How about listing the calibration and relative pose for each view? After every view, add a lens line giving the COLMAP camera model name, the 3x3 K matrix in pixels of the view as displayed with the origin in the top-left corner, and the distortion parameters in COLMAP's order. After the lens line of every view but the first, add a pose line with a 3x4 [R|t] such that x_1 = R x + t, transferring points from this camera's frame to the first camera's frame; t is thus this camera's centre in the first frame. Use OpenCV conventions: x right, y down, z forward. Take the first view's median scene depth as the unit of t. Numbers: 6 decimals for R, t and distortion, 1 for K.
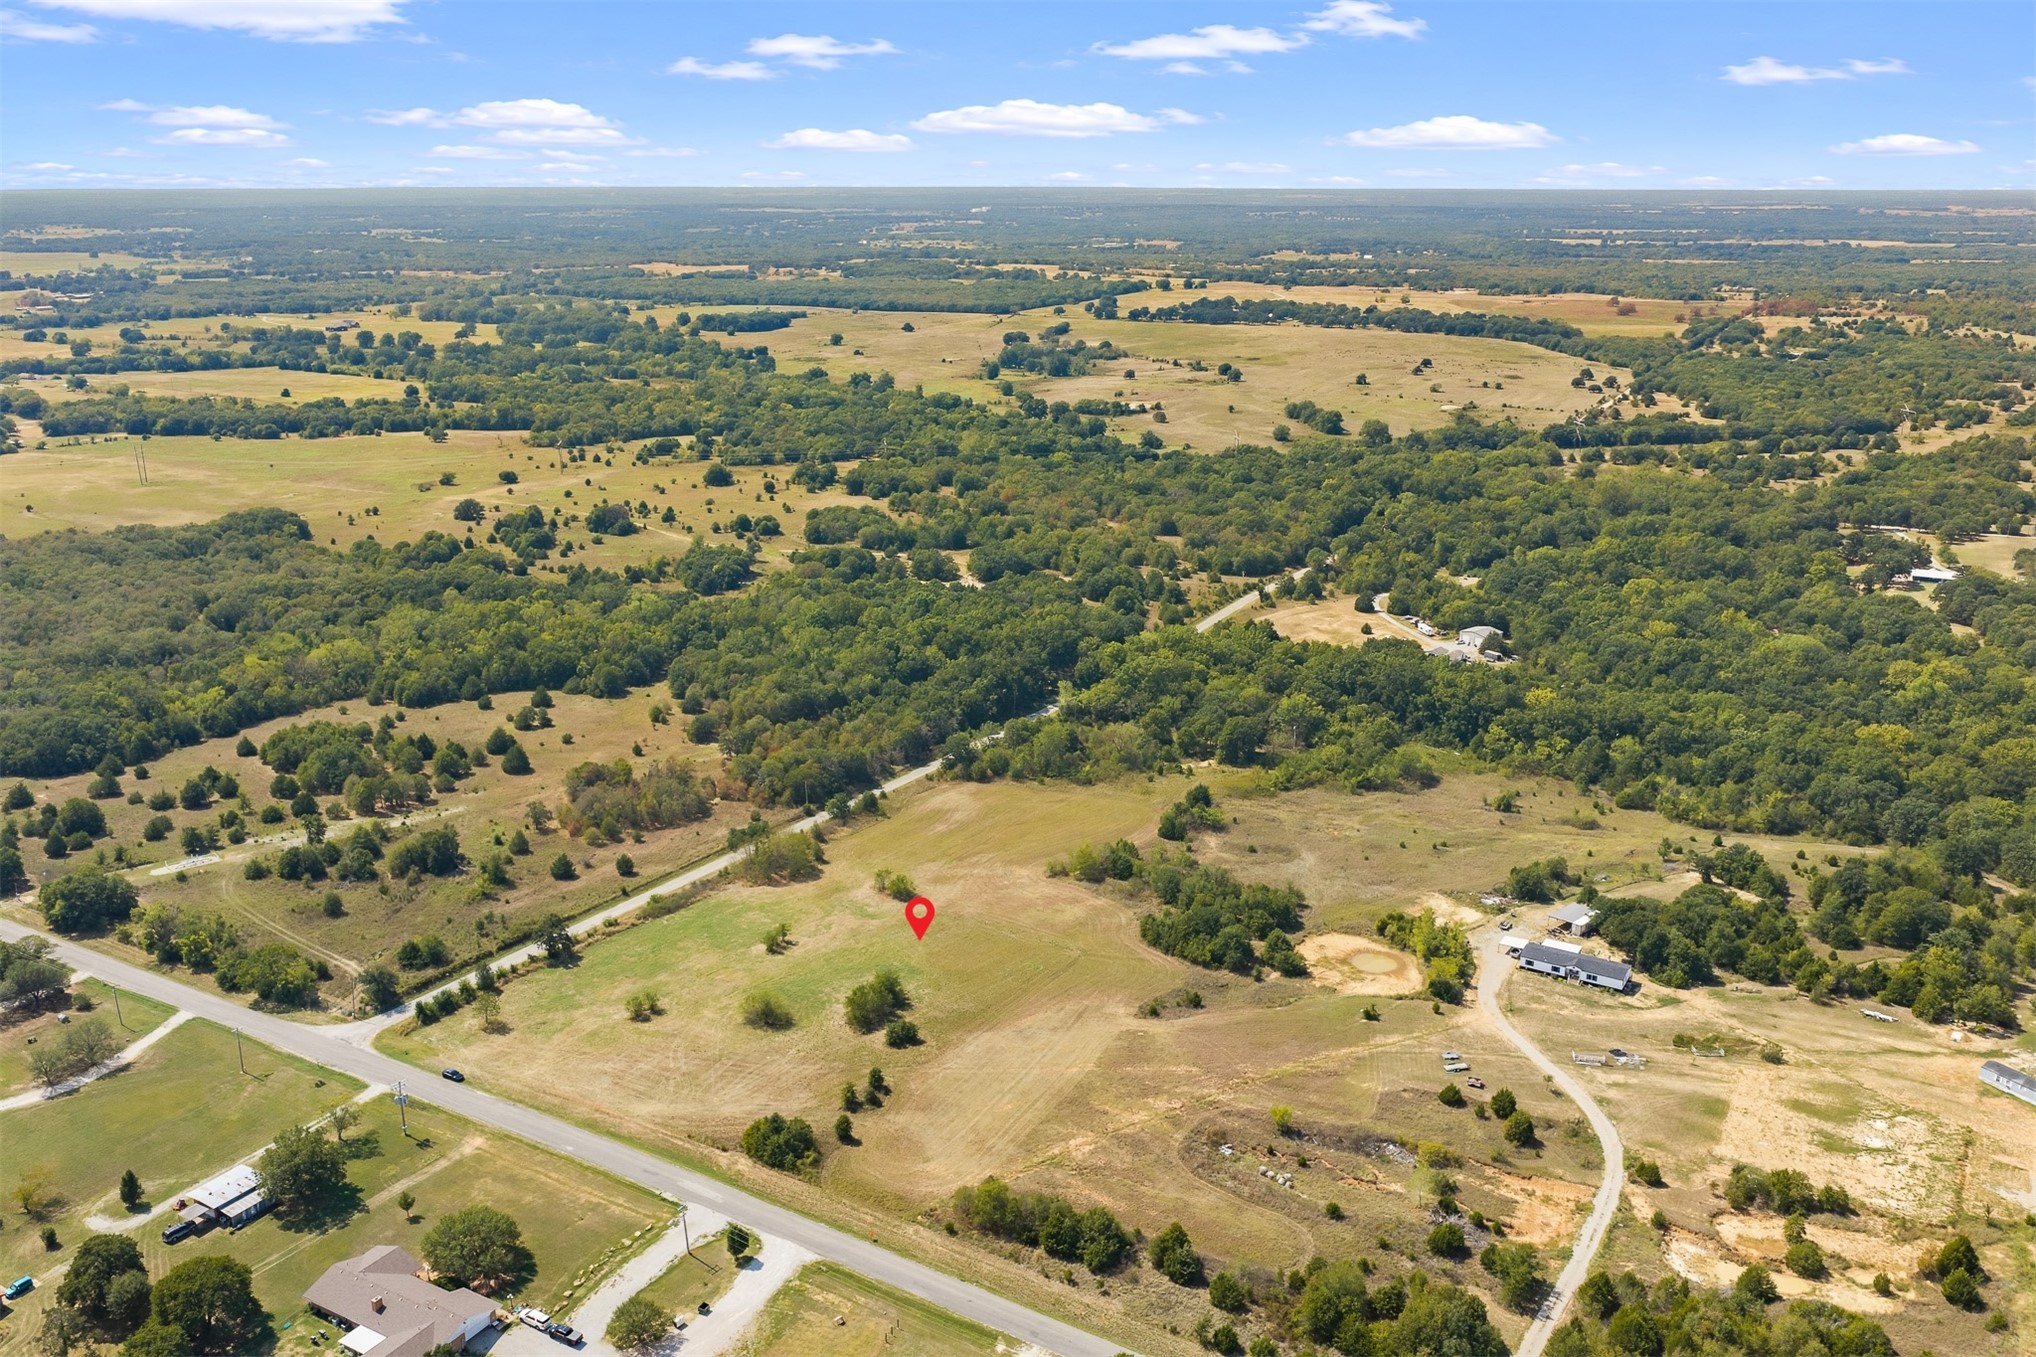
lens RADIAL K [[1651.3, 0, 1024.1], [0, 1651.3, 760.7], [0, 0, 1]] dist [0.003391, -0.000799]
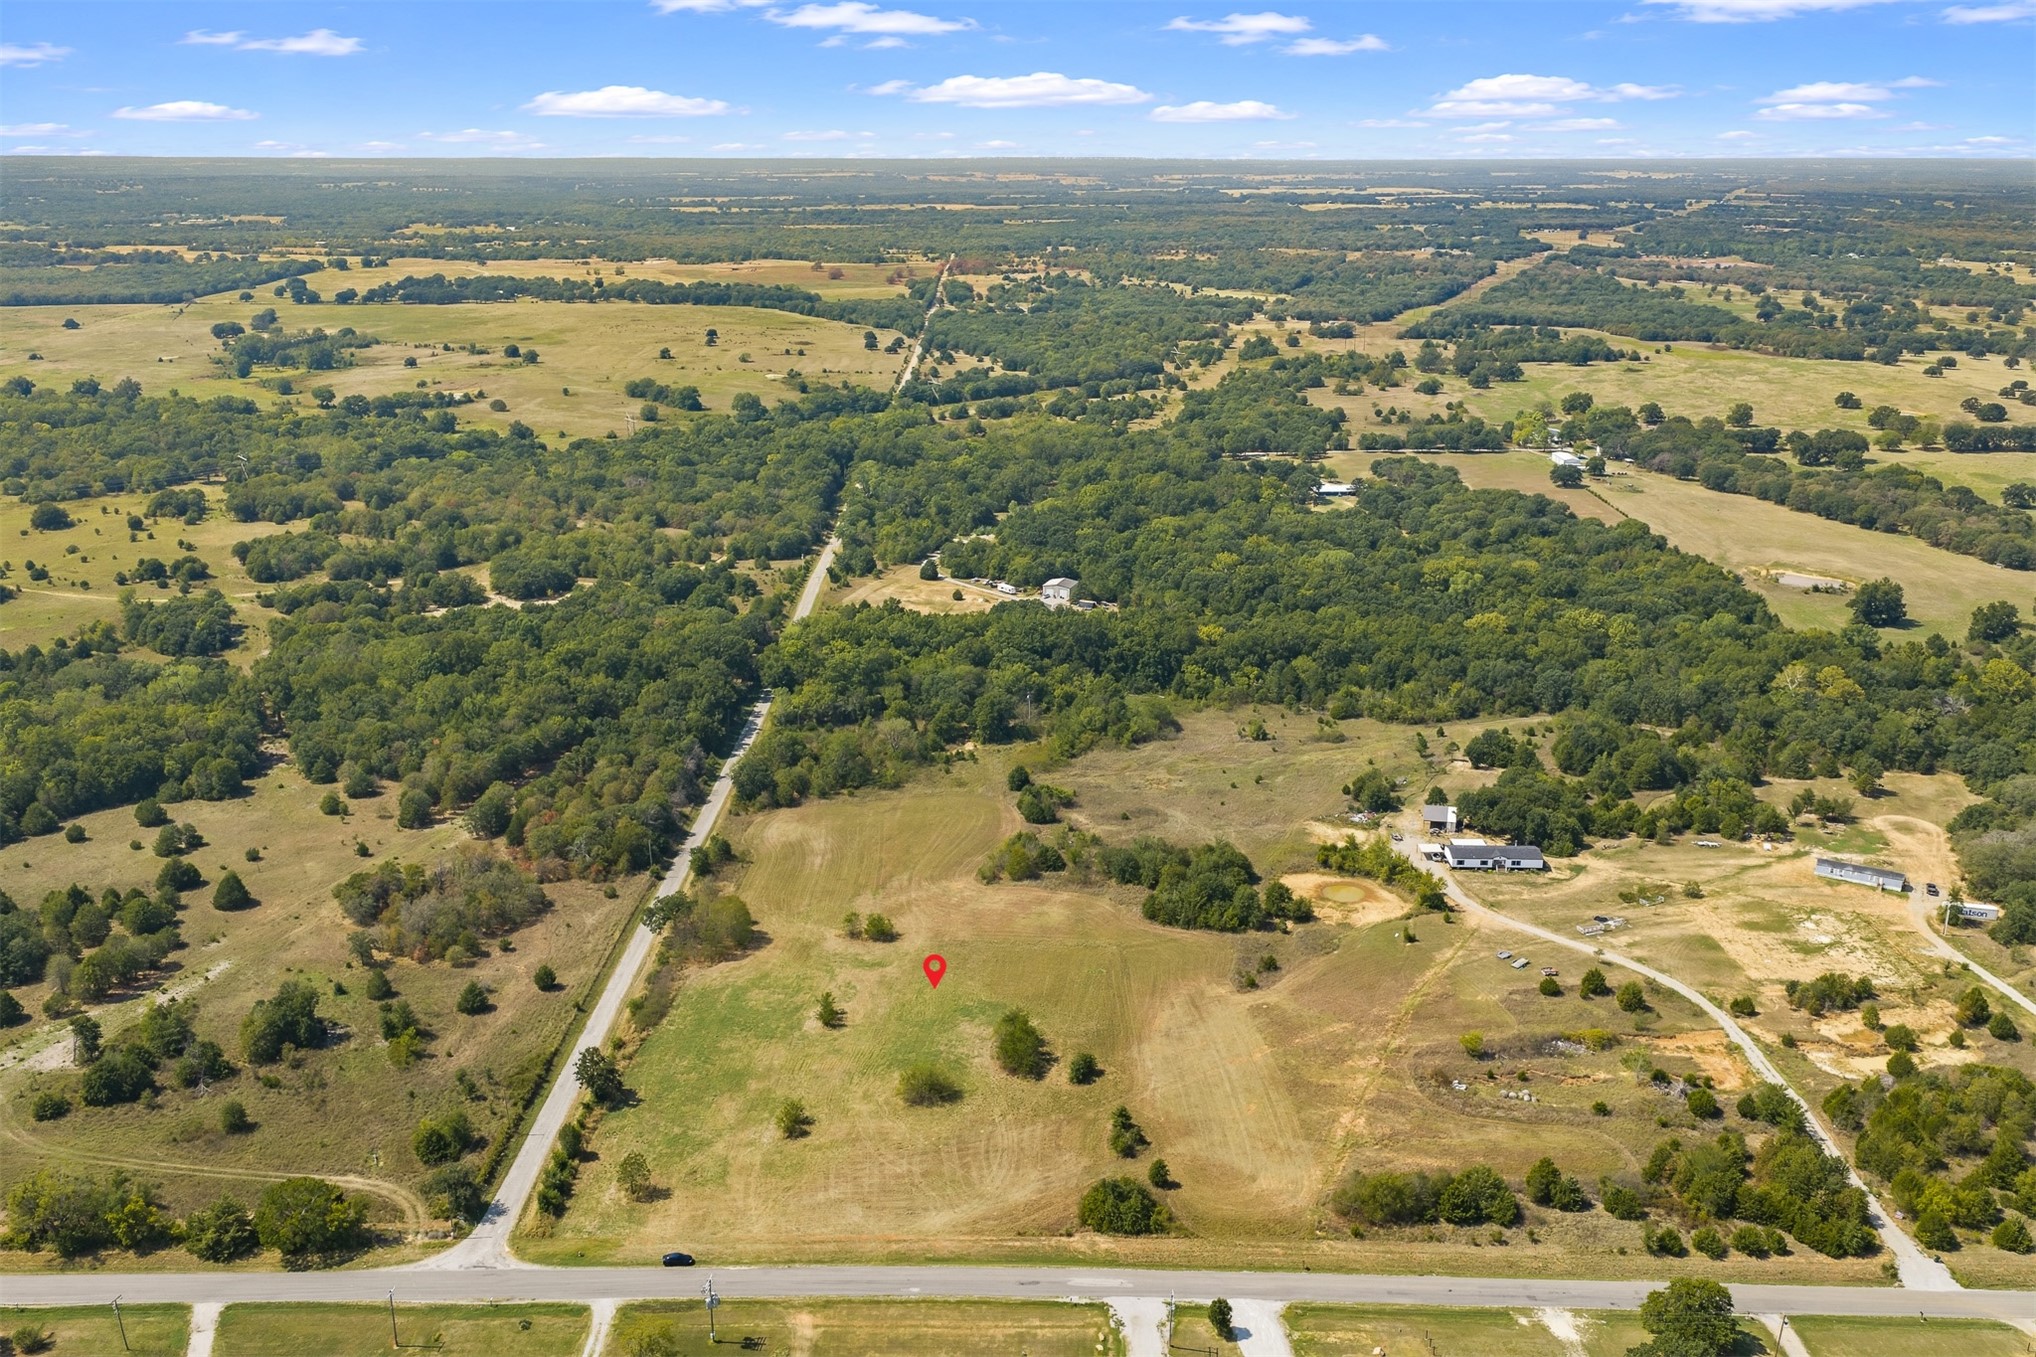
lens RADIAL K [[1684.7, 0, 1018.0], [0, 1684.7, 678.5], [0, 0, 1]] dist [0.004788, -0.003982]
pose [[0.859784, -0.152227, 0.487440, -0.352997], [0.168301, 0.985675, 0.010964, -0.045008], [-0.482127, 0.072610, 0.873087, 0.111297]]
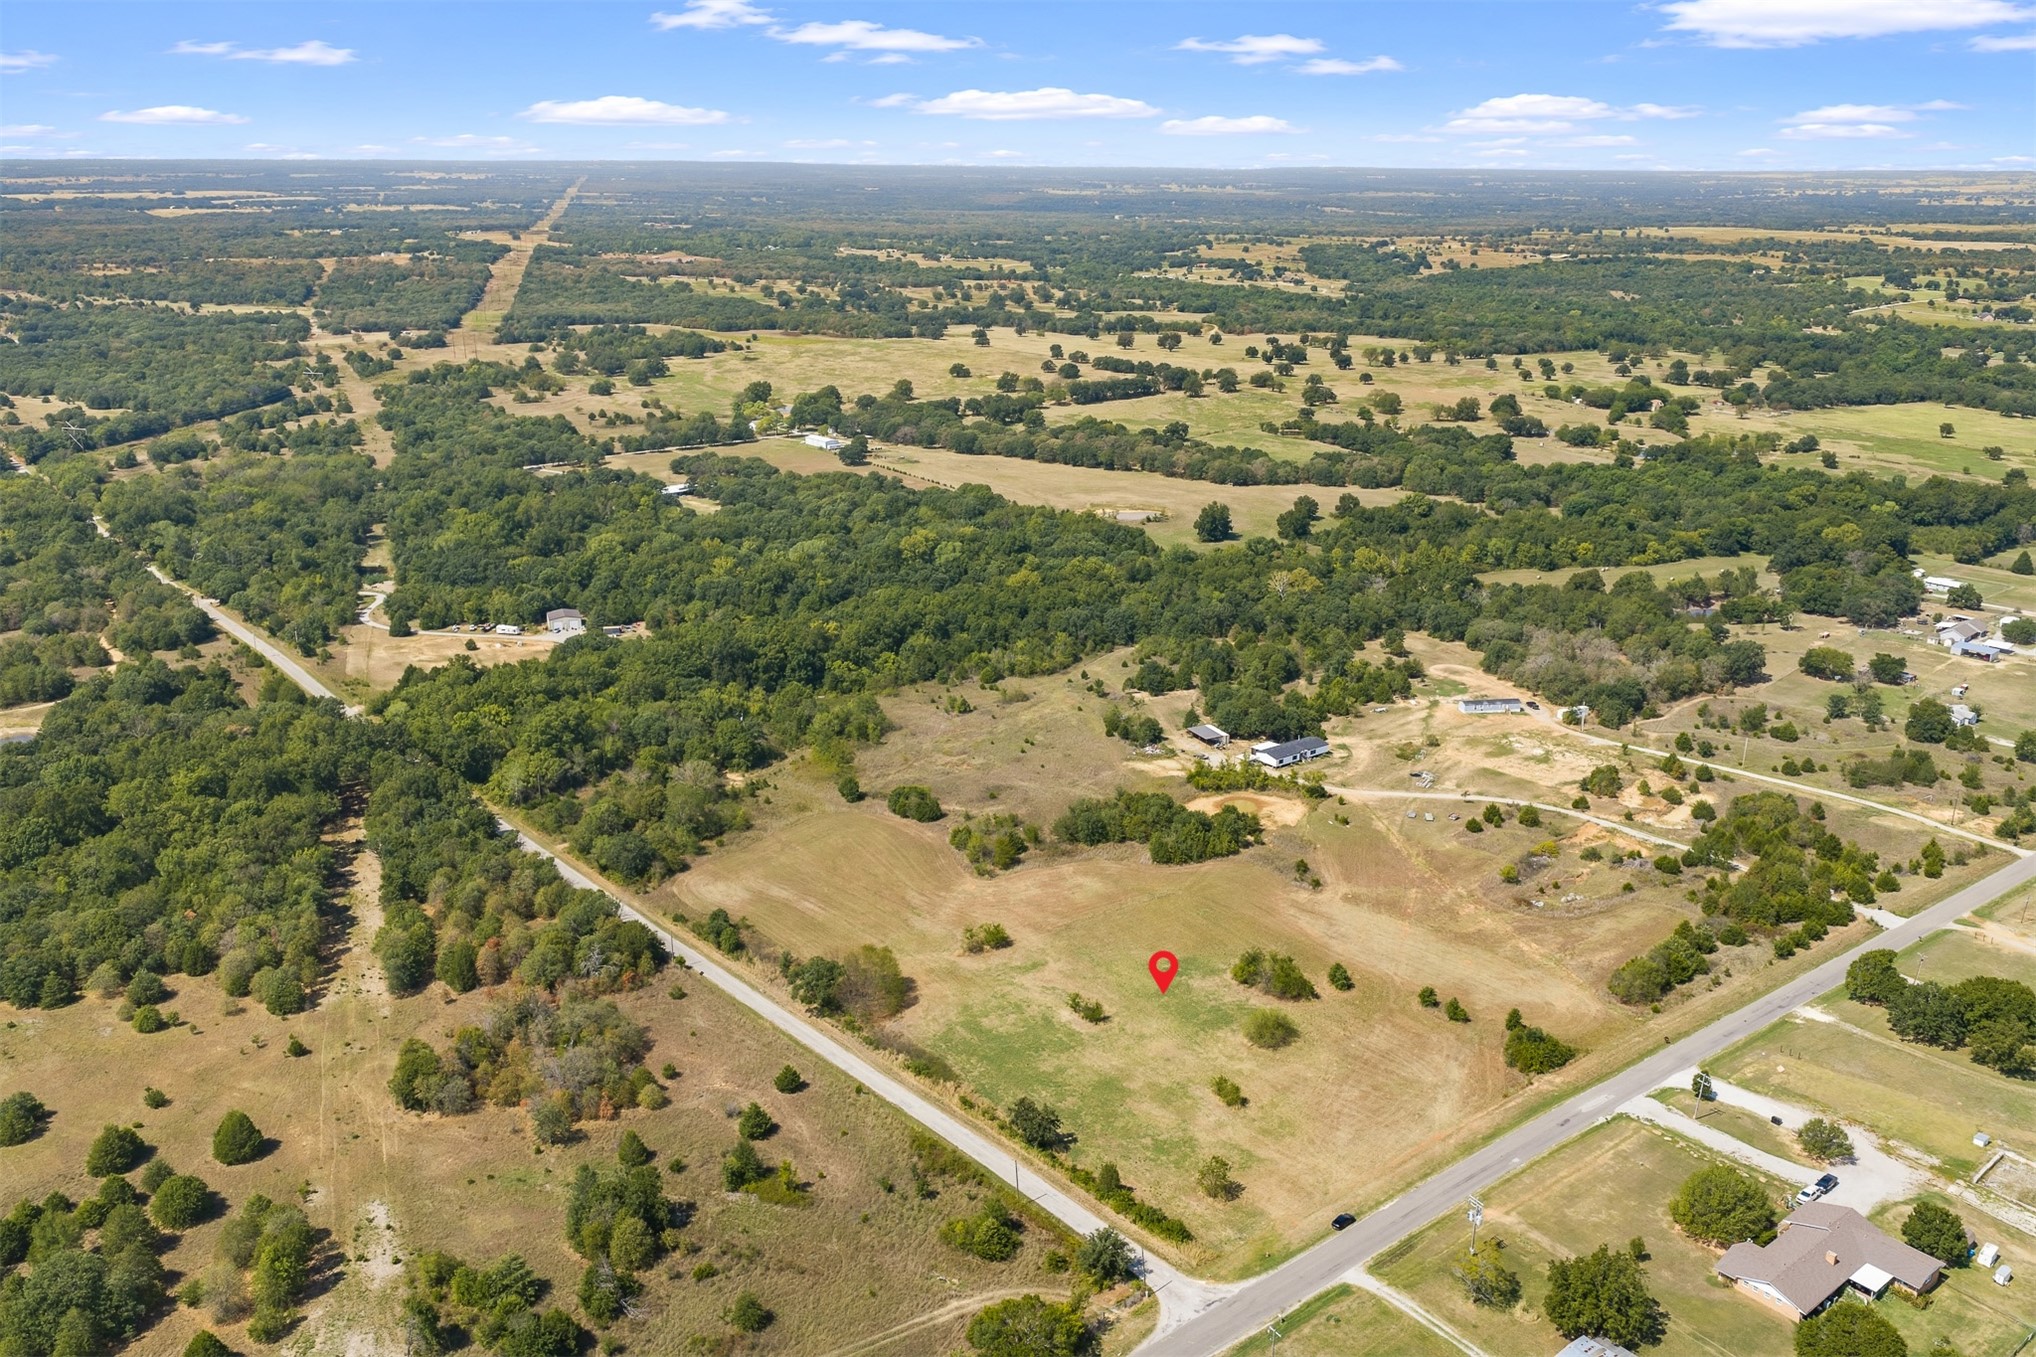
lens RADIAL K [[1684.7, 0, 1018.0], [0, 1684.7, 678.5], [0, 0, 1]] dist [0.004788, -0.003982]
pose [[0.349026, -0.275082, 0.895830, -0.687070], [0.306443, 0.936893, 0.168298, -0.165393], [-0.885592, 0.215780, 0.411297, 0.461737]]
